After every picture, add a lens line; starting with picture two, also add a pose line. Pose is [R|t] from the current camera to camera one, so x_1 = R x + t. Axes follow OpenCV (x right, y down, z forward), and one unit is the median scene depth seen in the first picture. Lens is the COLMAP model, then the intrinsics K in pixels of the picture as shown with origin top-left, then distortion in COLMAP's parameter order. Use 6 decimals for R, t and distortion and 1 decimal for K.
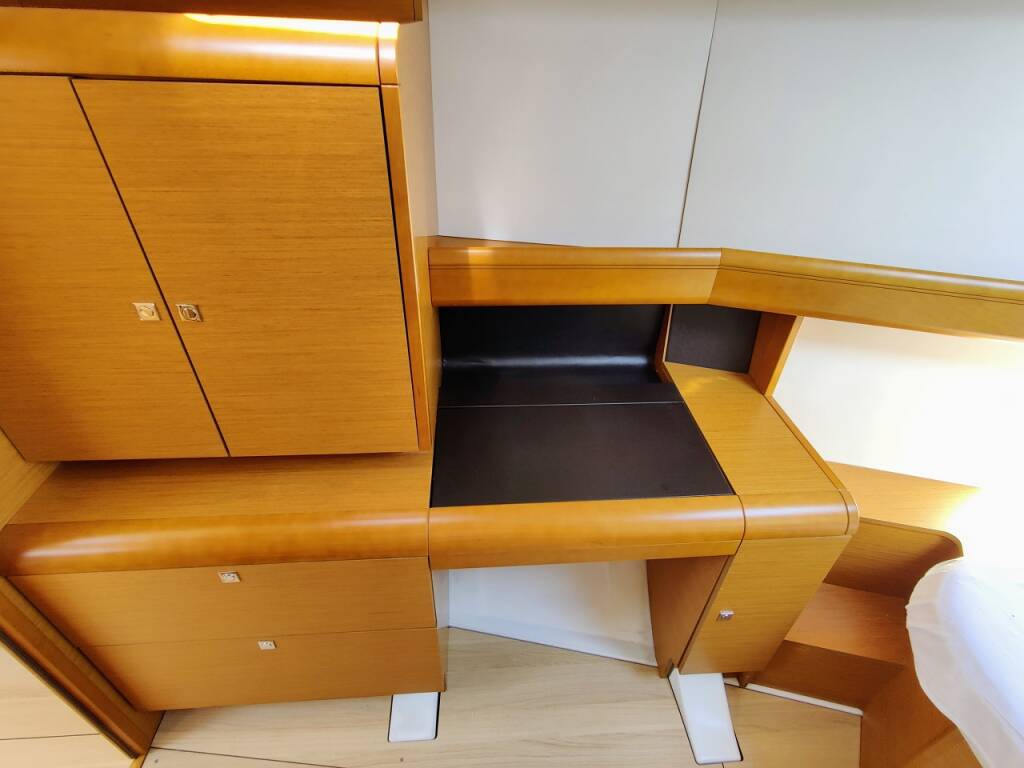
lens RADIAL K [[515.3, 0, 514.4], [0, 515.3, 384.5], [0, 0, 1]] dist [0.000558, 0.000192]
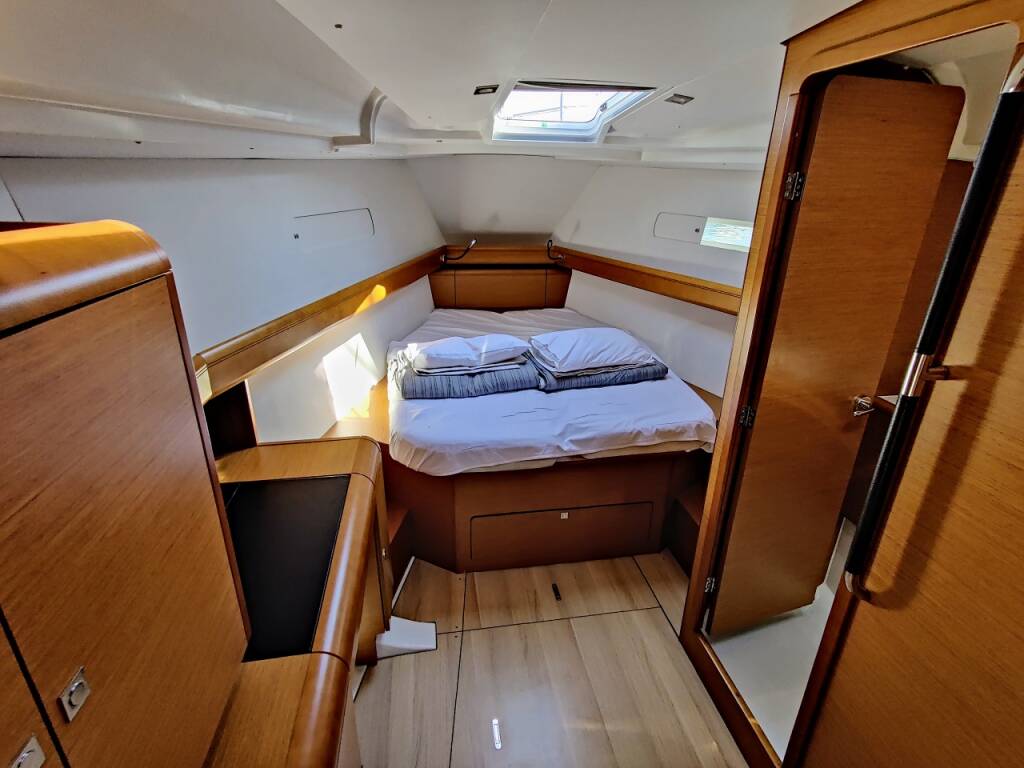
lens RADIAL K [[515.3, 0, 514.4], [0, 515.3, 384.5], [0, 0, 1]] dist [0.000558, 0.000192]
pose [[-0.103791, -0.396341, 0.912218, -0.895333], [0.578526, 0.721994, 0.379516, -0.271740], [-0.809033, 0.567132, 0.154357, 0.260011]]
